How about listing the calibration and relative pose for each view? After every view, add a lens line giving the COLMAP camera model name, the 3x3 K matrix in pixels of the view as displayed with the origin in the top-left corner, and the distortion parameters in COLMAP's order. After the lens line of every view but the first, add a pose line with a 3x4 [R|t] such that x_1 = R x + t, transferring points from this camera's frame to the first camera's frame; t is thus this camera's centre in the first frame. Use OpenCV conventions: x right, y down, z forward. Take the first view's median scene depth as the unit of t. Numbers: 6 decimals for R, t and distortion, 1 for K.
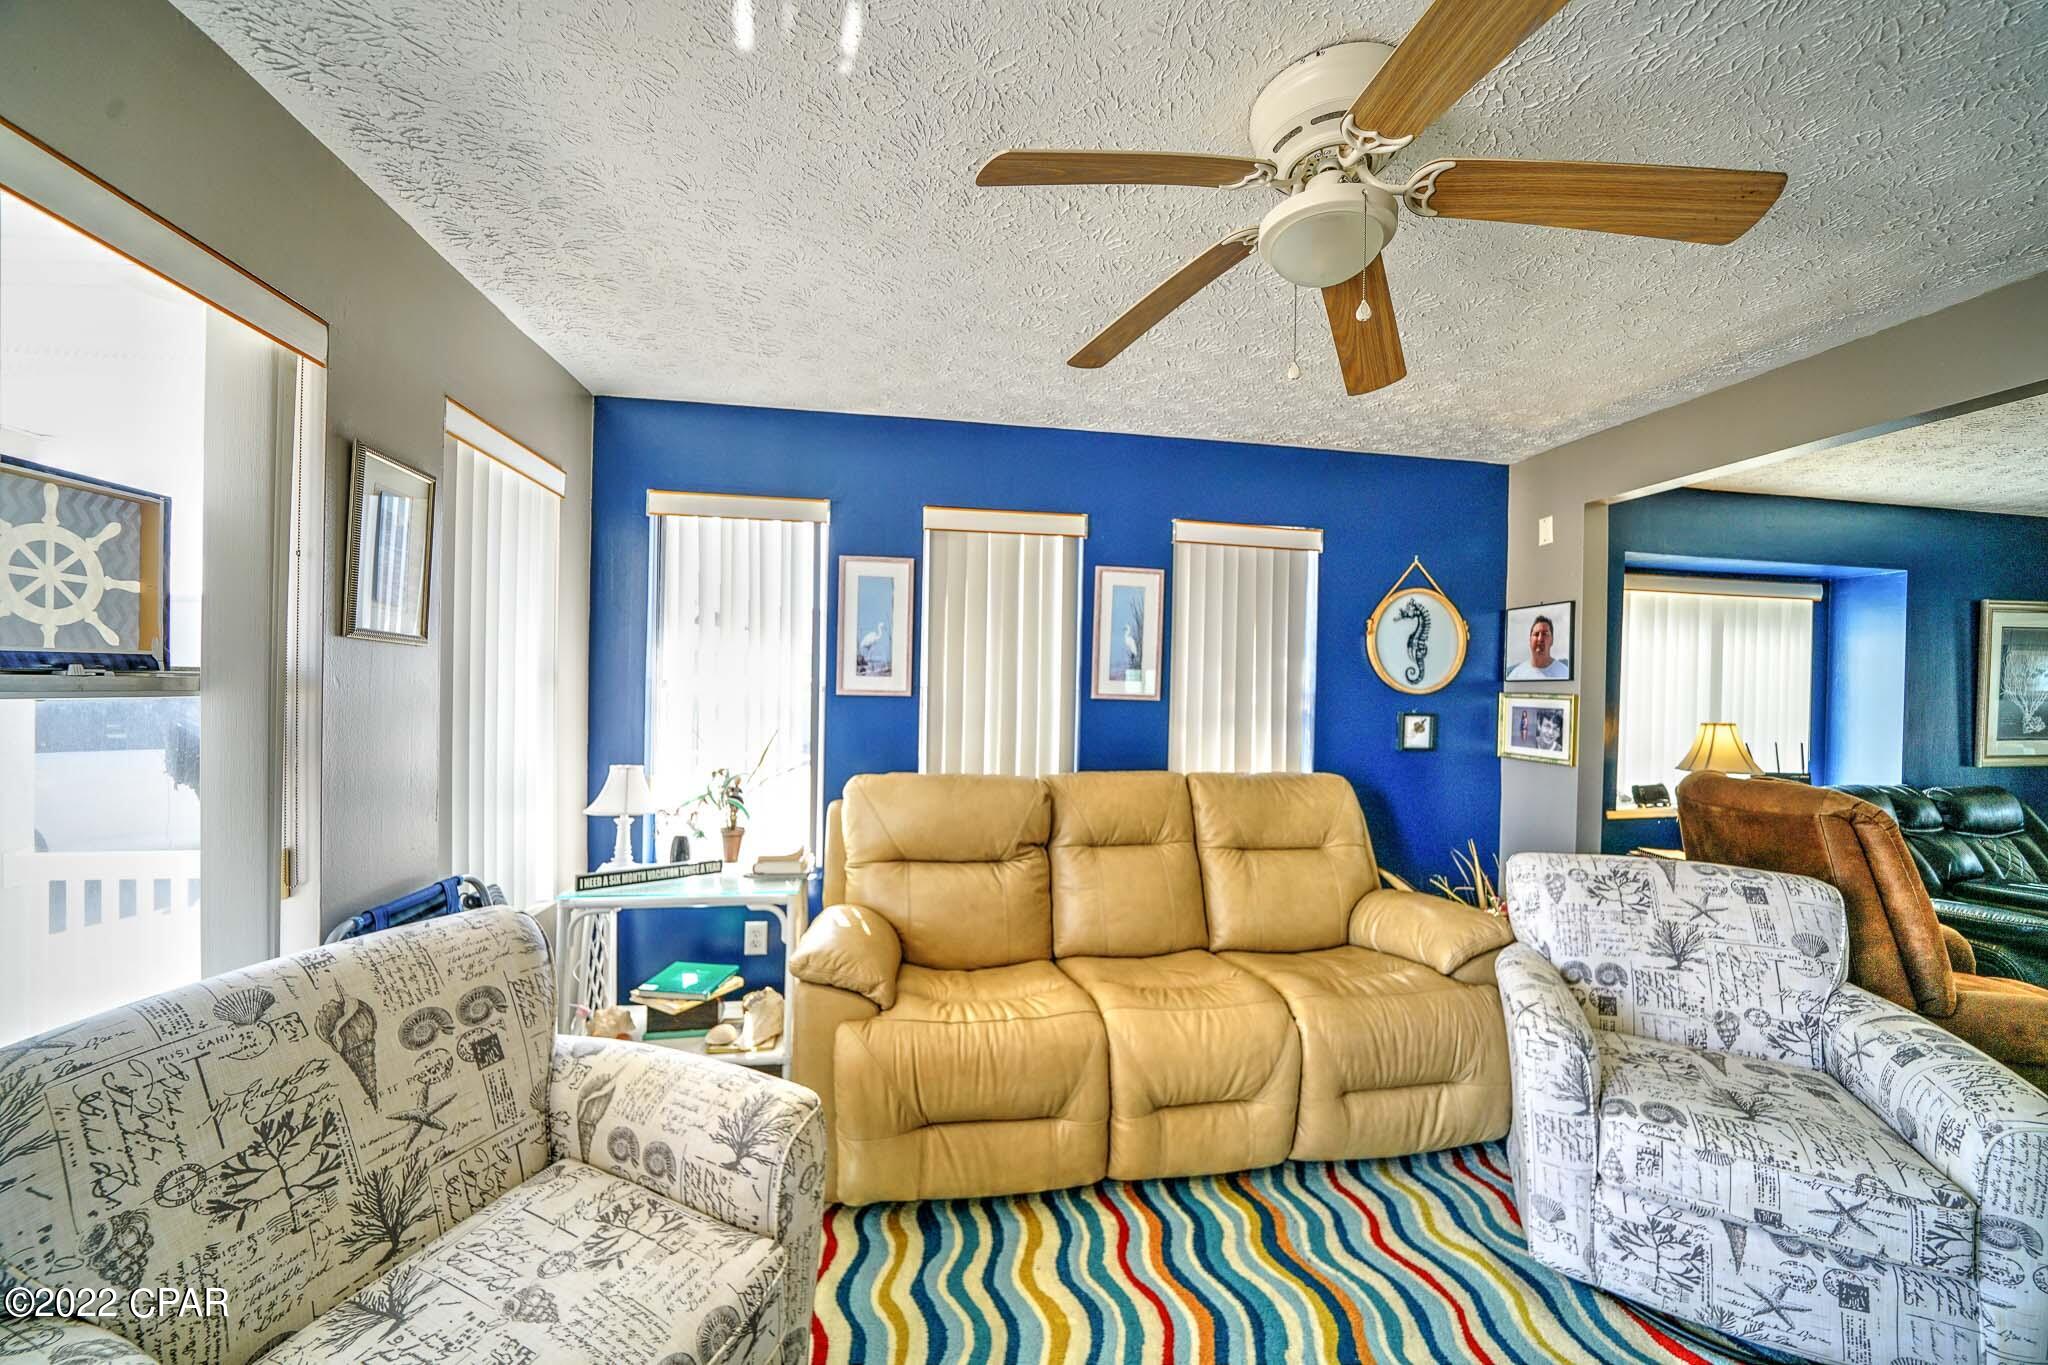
lens RADIAL K [[727.7, 0, 1008.3], [0, 727.7, 692.7], [0, 0, 1]] dist [-0.022846, 0.003453]
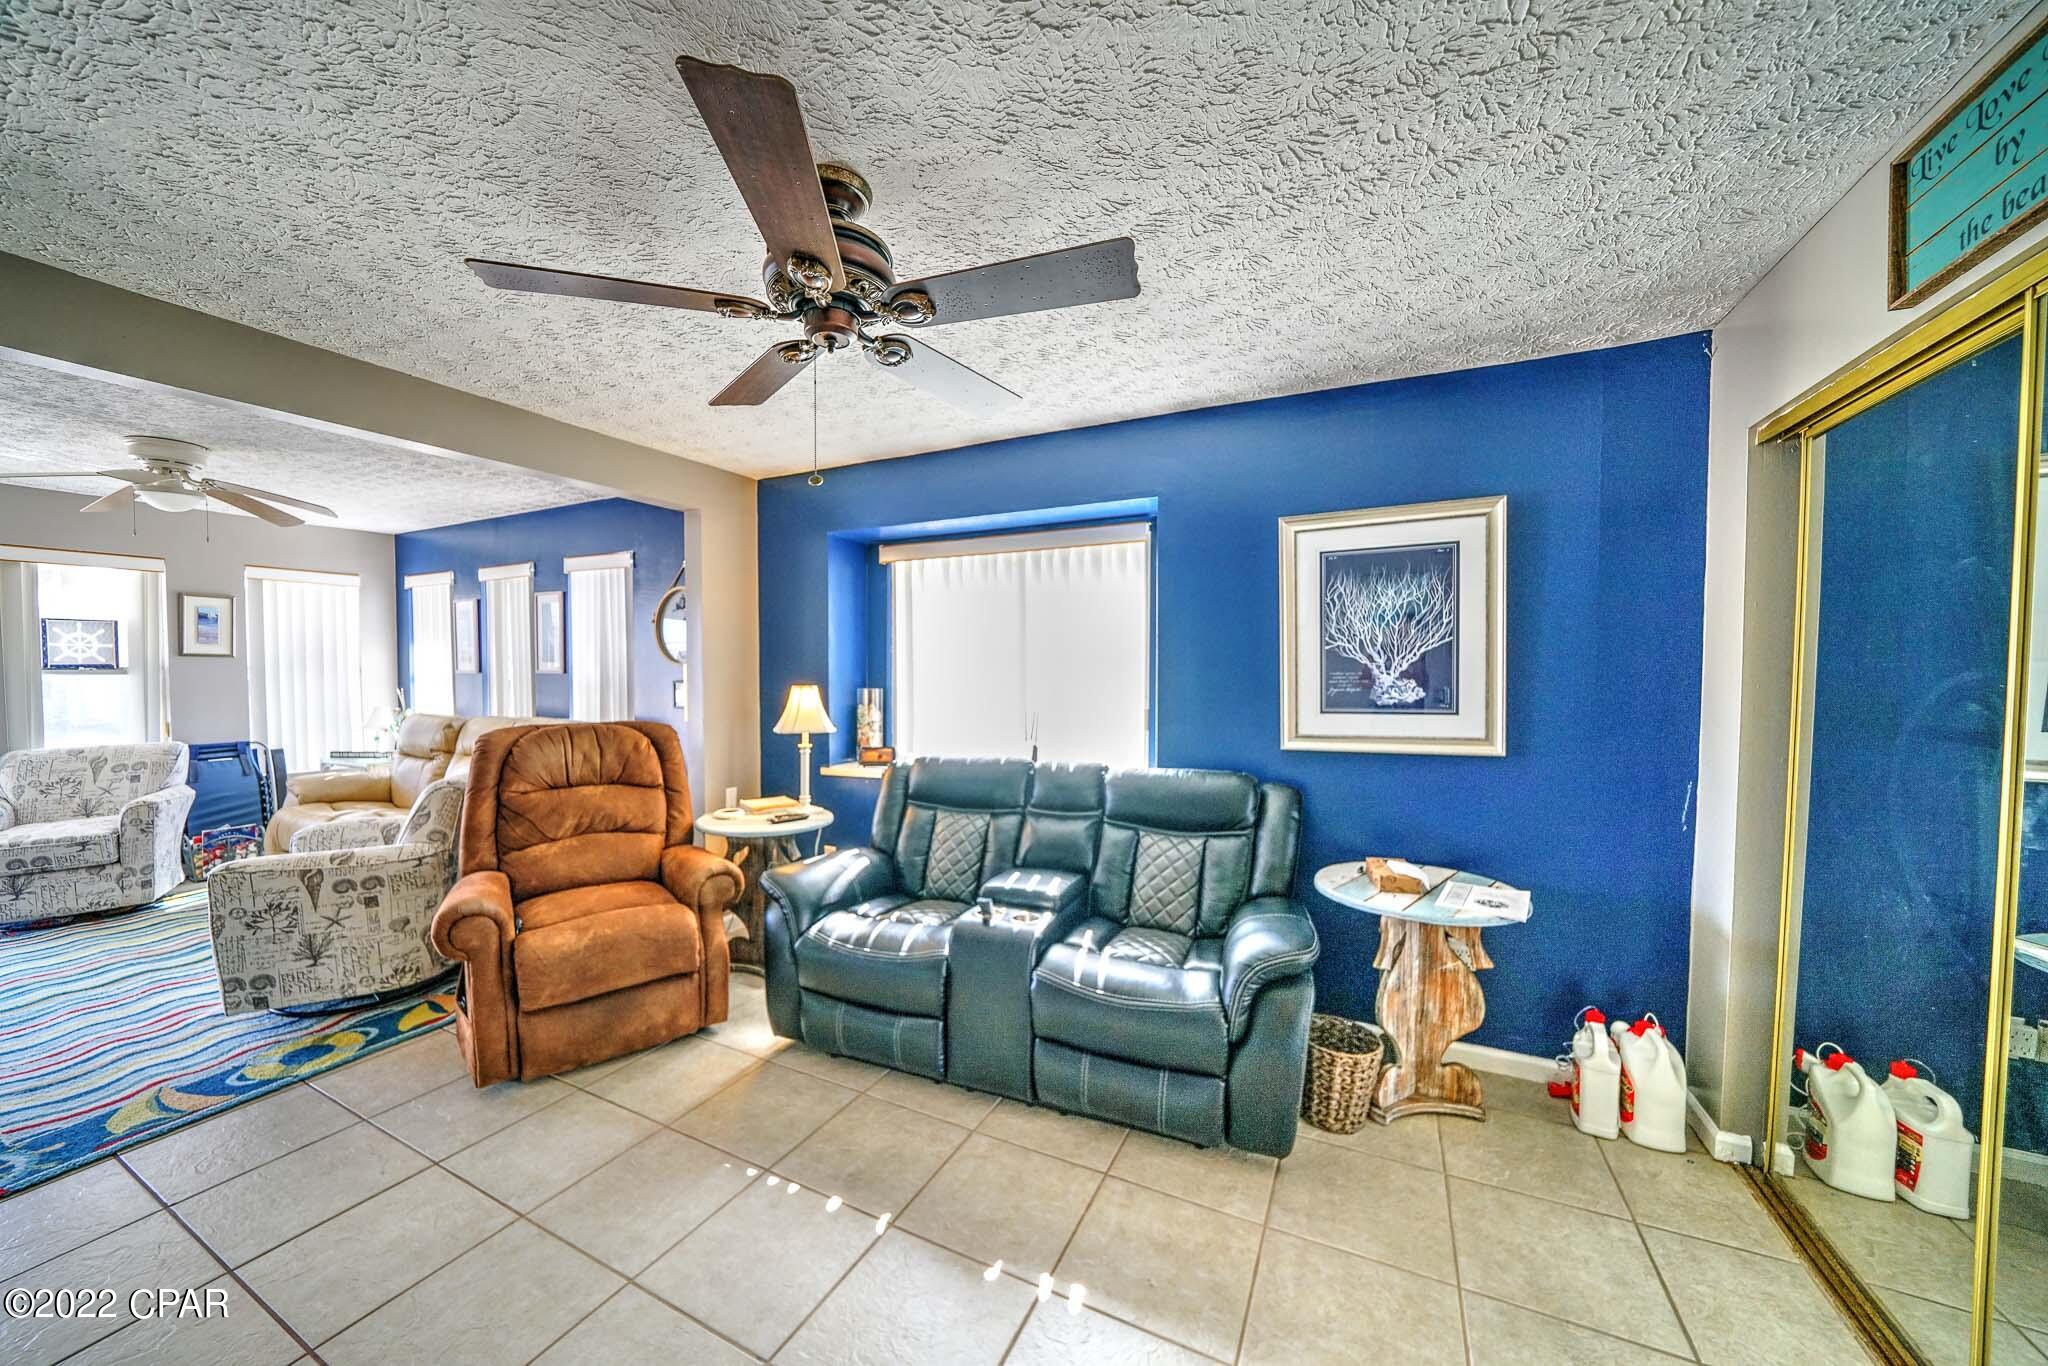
lens RADIAL K [[727.7, 0, 1008.7], [0, 727.7, 692.5], [0, 0, 1]] dist [-0.022846, 0.003453]
pose [[0.817462, -0.000847, -0.575982, 2.219826], [0.012067, 0.999805, 0.015655, 0.044288], [0.575856, -0.019748, 0.817312, 0.316390]]
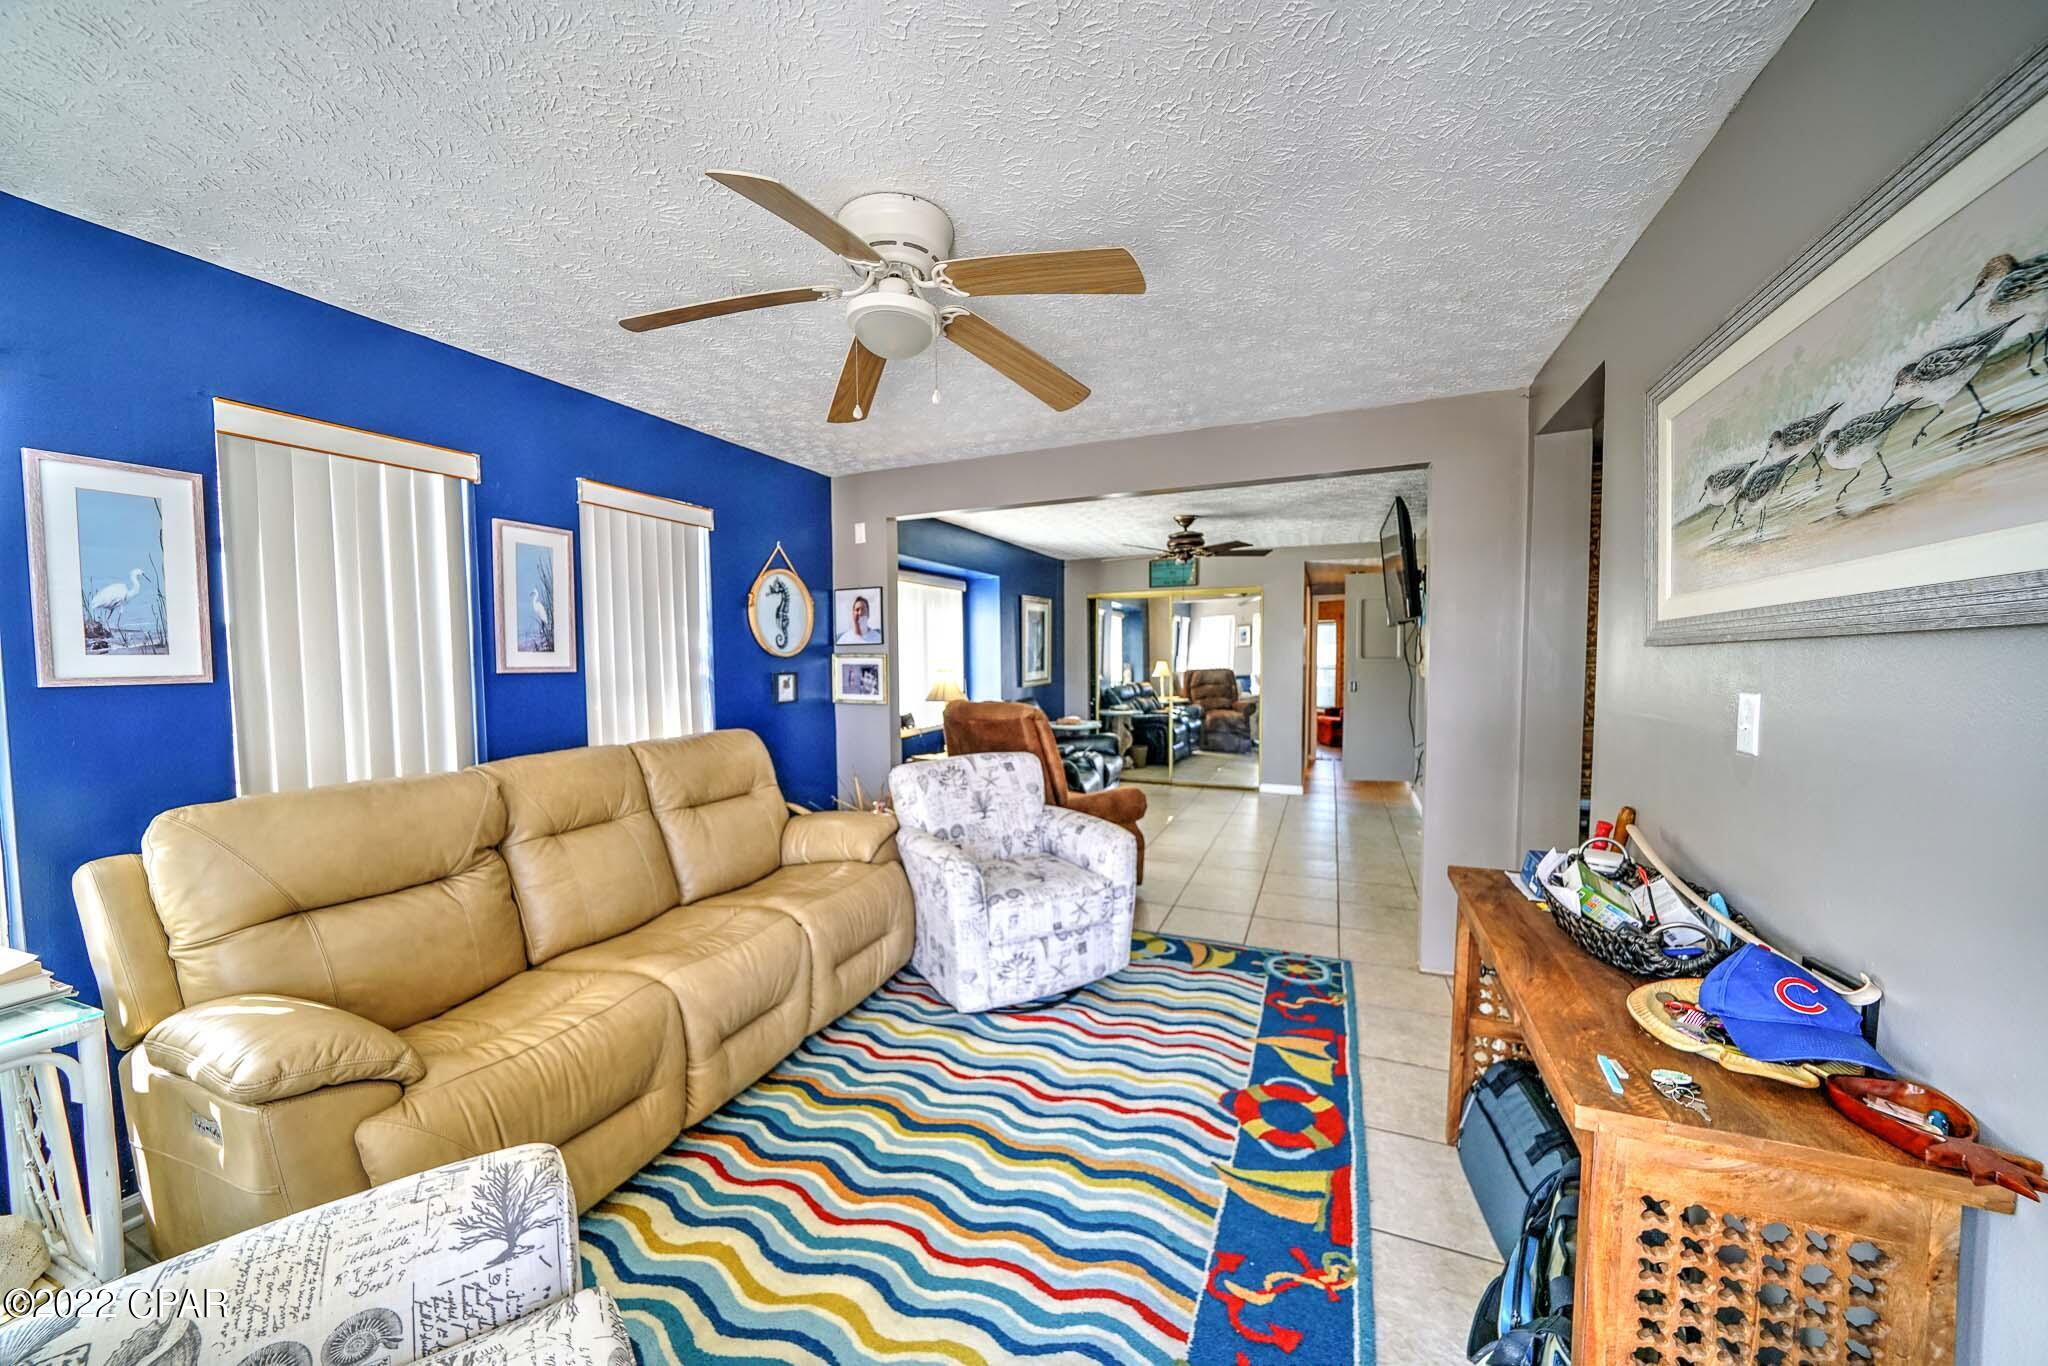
lens RADIAL K [[727.7, 0, 1006.6], [0, 727.7, 692.6], [0, 0, 1]] dist [-0.022846, 0.003453]
pose [[0.535414, -0.070697, 0.841626, -0.324847], [0.027241, 0.997418, 0.066454, -0.011341], [-0.844150, -0.012654, 0.535957, 0.038034]]
